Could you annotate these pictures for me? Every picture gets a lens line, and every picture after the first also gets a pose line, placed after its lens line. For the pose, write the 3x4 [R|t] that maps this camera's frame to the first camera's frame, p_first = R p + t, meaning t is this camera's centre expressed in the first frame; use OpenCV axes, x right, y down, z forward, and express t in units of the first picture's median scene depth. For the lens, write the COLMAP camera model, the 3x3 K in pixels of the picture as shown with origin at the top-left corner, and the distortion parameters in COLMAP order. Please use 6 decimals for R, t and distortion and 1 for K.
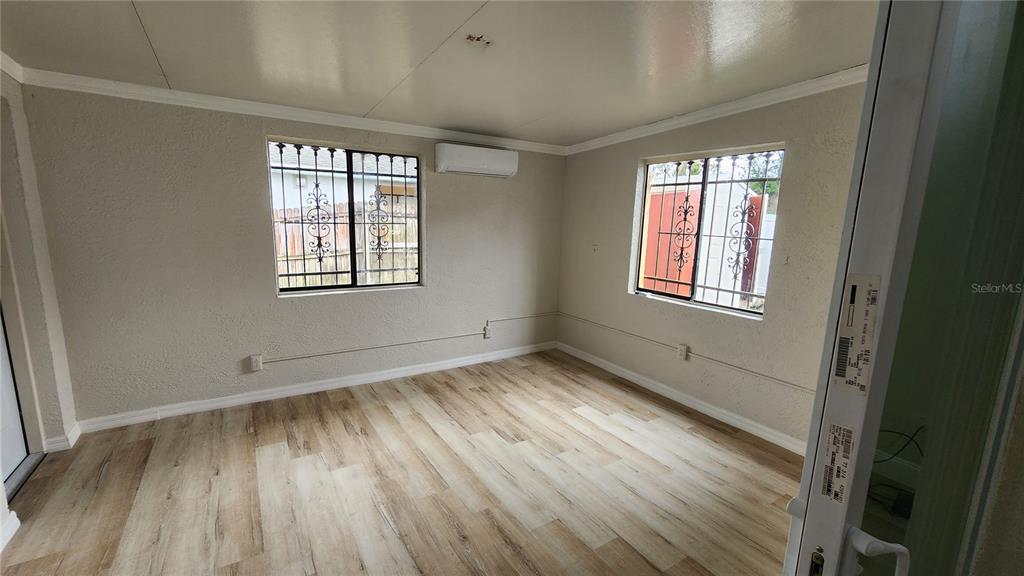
lens RADIAL K [[443.7, 0, 512.0], [0, 443.7, 288.0], [0, 0, 1]] dist [-0.000228, -0.000008]
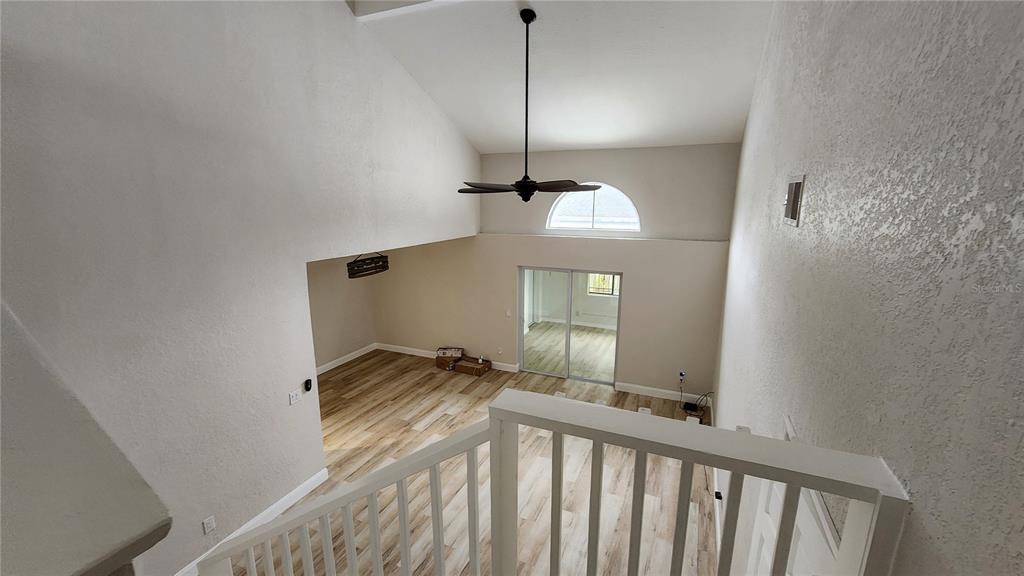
lens RADIAL K [[420.3, 0, 511.5], [0, 420.3, 291.7], [0, 0, 1]] dist [0.000104, -0.000057]
pose [[0.567827, 0.144627, -0.810343, 2.000714], [-0.120988, 0.988416, 0.091629, -0.263887], [0.814208, 0.046013, 0.578748, -1.509346]]
